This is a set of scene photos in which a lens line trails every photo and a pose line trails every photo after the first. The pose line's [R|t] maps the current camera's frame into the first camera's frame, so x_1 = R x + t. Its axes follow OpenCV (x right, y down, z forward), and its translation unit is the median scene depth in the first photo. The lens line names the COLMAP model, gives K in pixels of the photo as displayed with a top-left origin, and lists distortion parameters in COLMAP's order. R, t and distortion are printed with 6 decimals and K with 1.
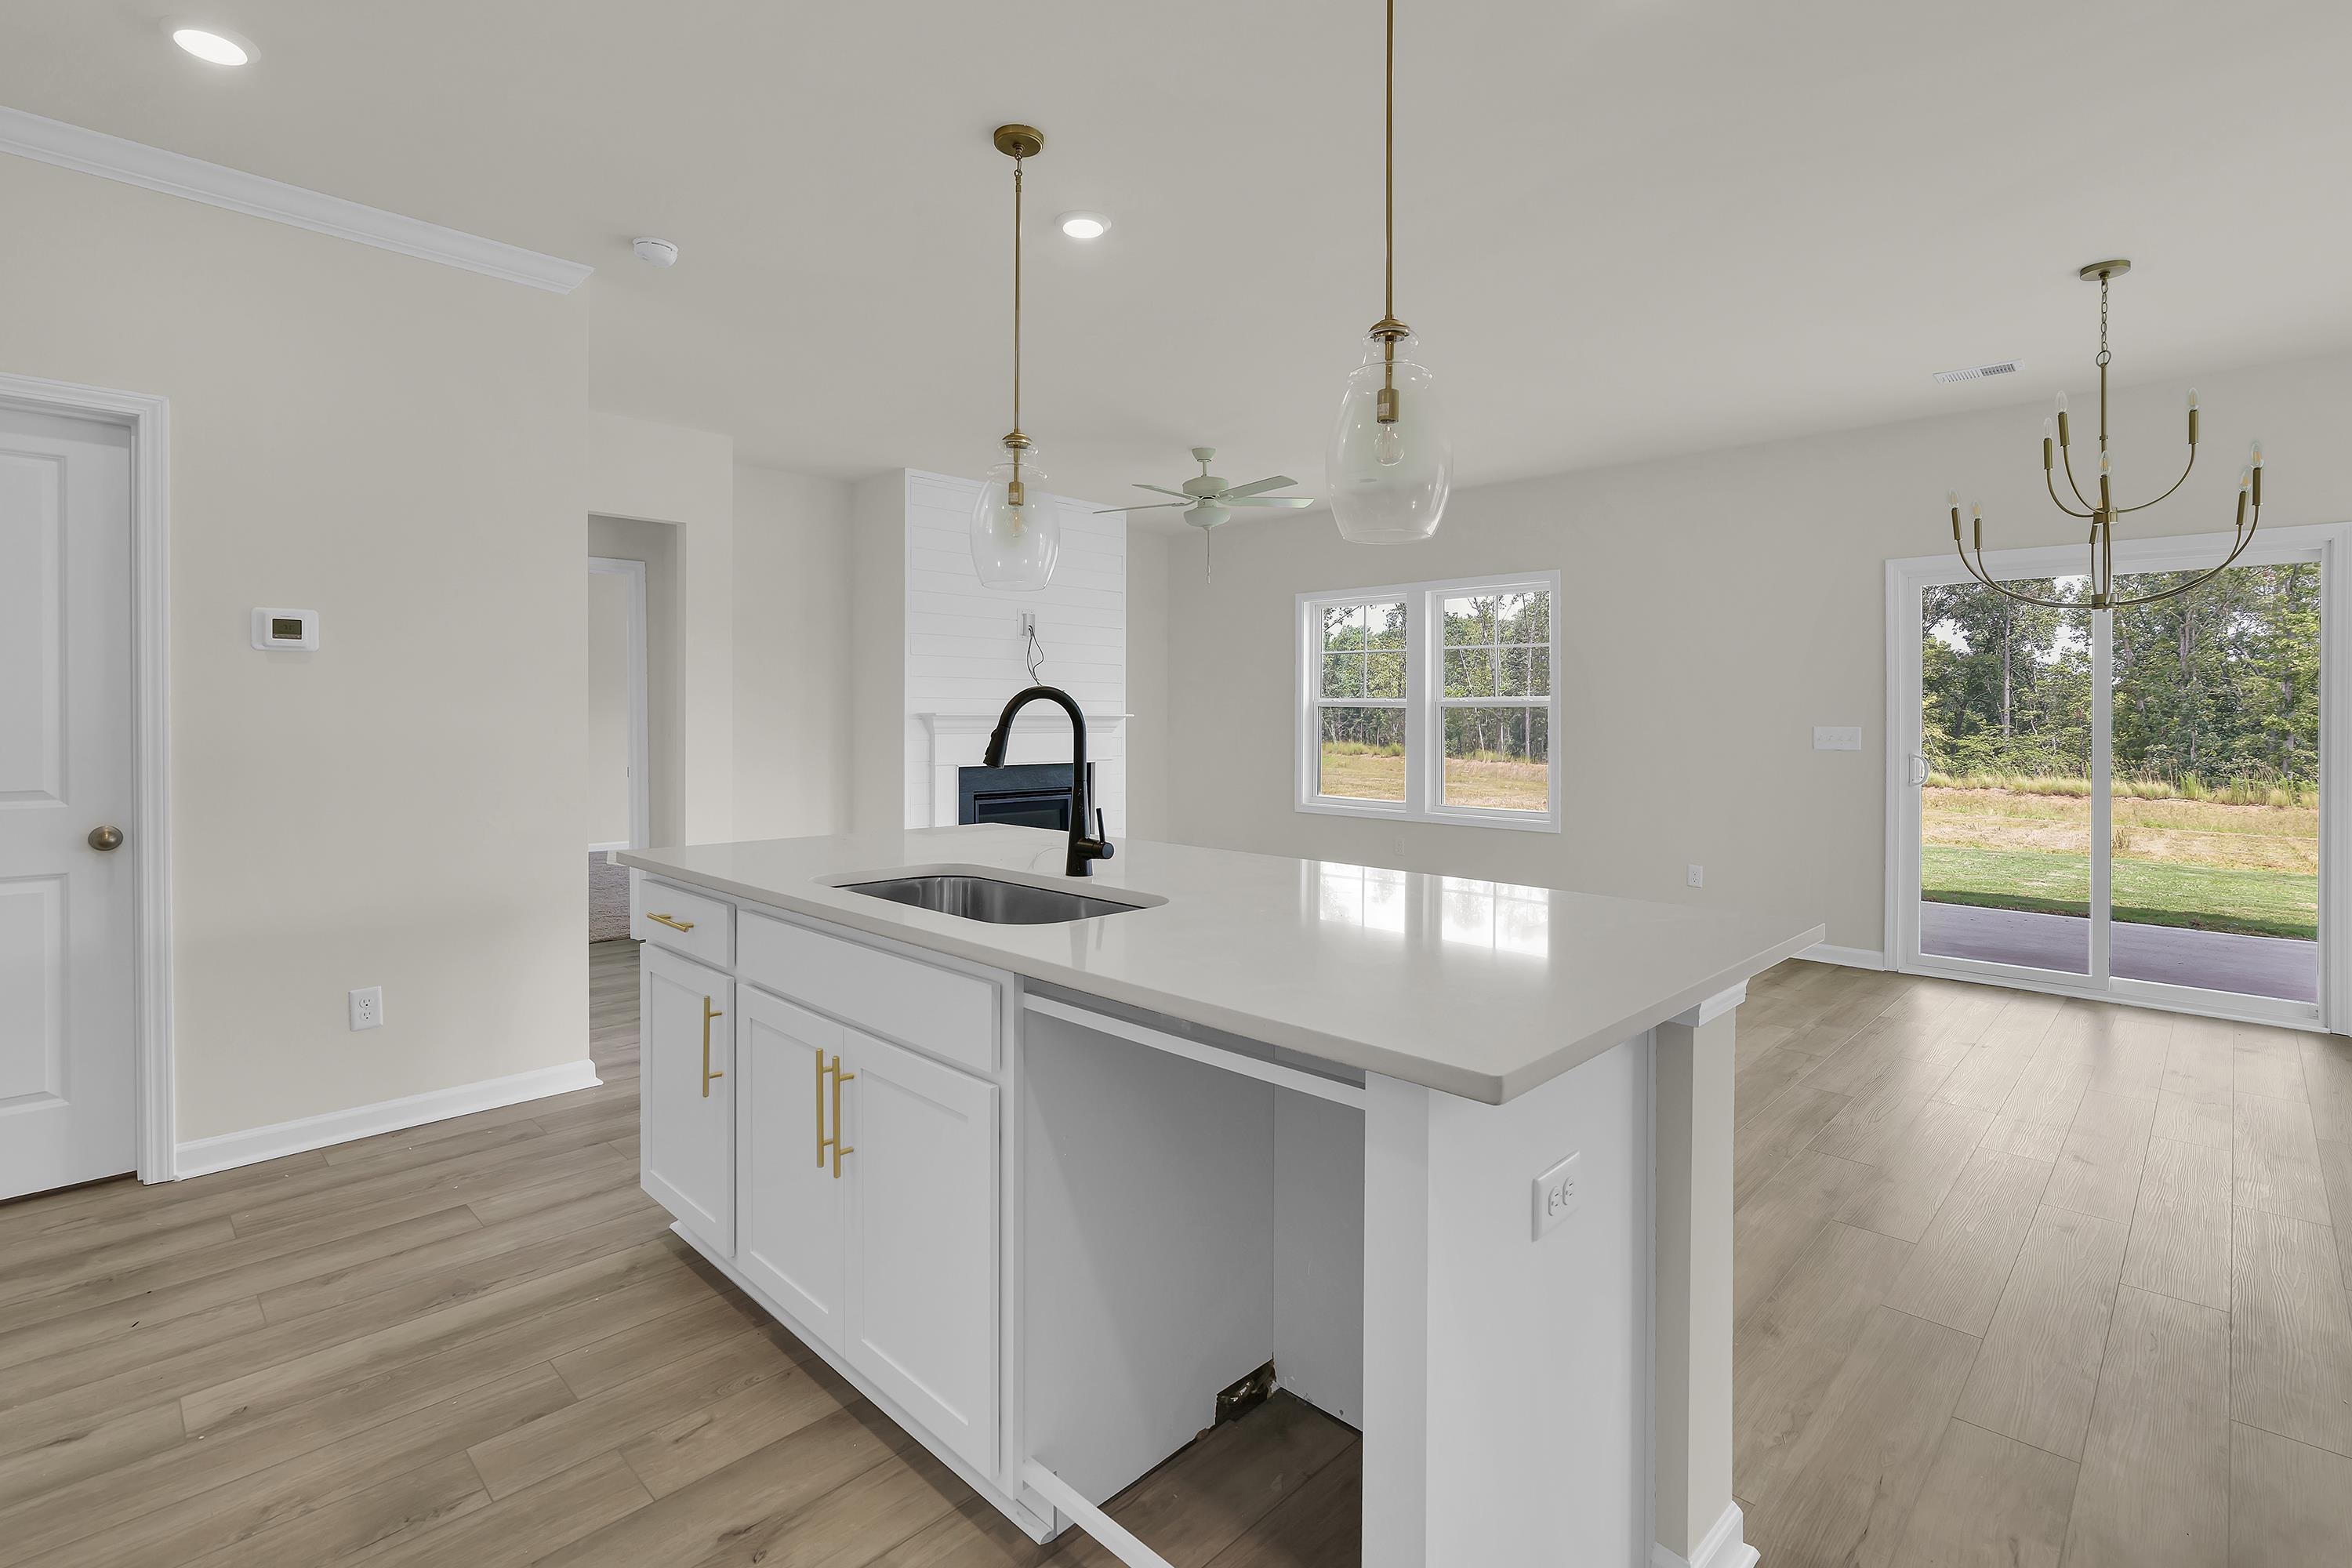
lens RADIAL K [[1107.5, 0, 1106.2], [0, 1107.5, 717.1], [0, 0, 1]] dist [-0.013236, 0.002728]
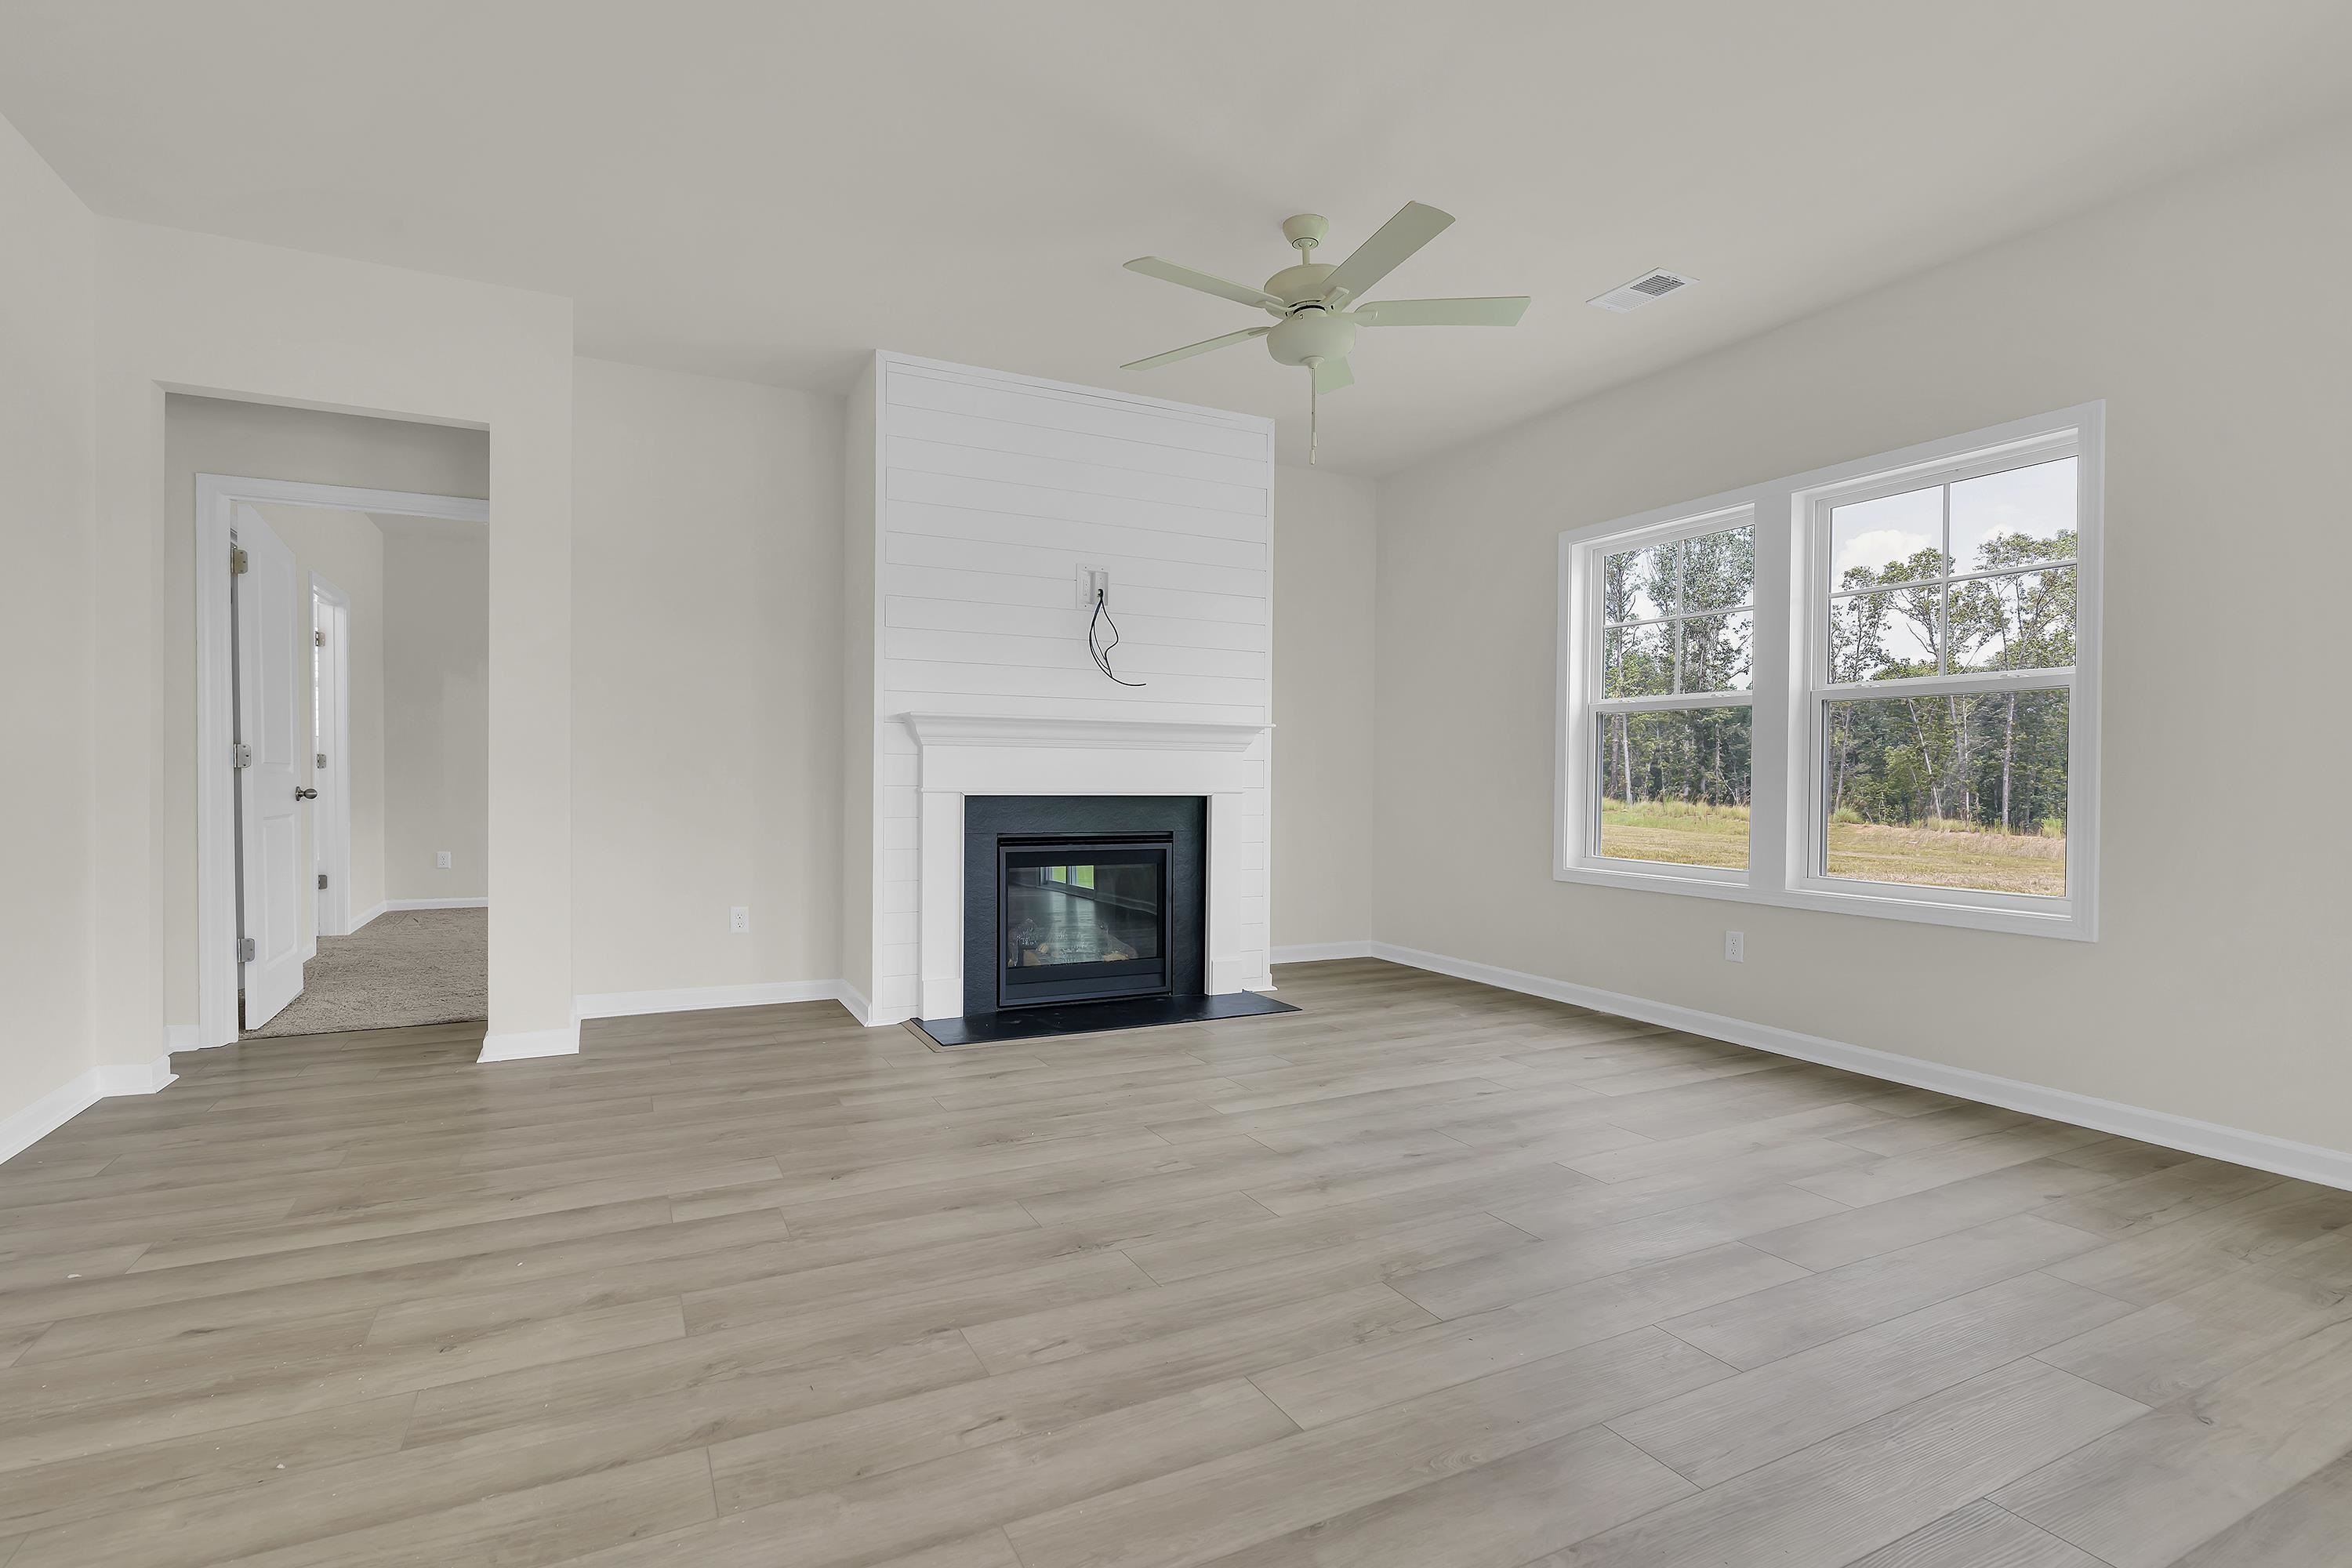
lens RADIAL K [[1116.0, 0, 1131.0], [0, 1116.0, 743.5], [0, 0, 1]] dist [0.028645, -0.000015]
pose [[0.957512, -0.007866, -0.288285, 0.136985], [-0.001443, 0.999485, -0.032063, 0.031171], [0.288389, 0.031117, 0.957008, 0.343797]]
